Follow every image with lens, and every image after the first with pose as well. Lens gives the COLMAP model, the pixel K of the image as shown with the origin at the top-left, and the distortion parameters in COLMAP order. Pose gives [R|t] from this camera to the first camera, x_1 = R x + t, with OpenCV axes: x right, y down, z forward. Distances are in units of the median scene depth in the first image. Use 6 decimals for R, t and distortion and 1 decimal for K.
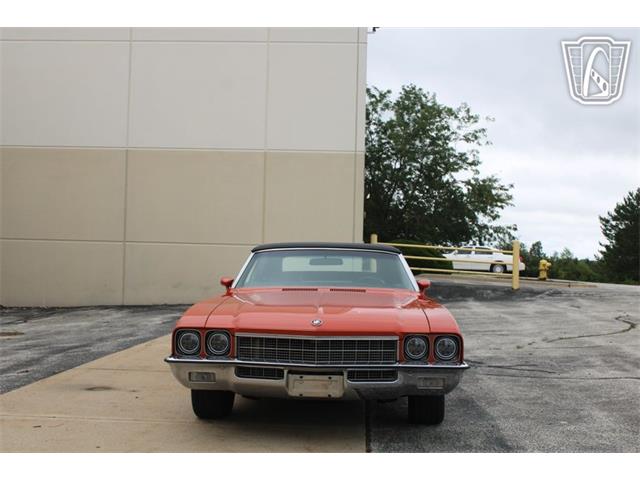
lens RADIAL K [[769.2, 0, 321.8], [0, 769.2, 252.5], [0, 0, 1]] dist [-0.102904, 0.159620]
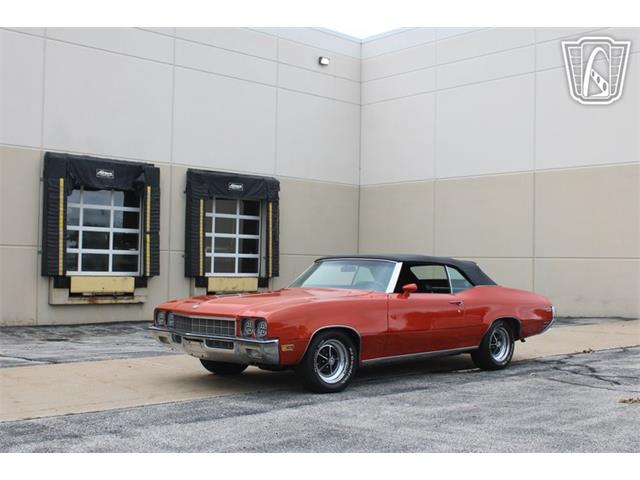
lens RADIAL K [[769.2, 0, 321.8], [0, 769.2, 252.5], [0, 0, 1]] dist [-0.102904, 0.159620]
pose [[0.711210, -0.024932, -0.702537, 0.291965], [0.007211, 0.999577, -0.028173, 0.006724], [0.702943, 0.014971, 0.711089, 0.022941]]
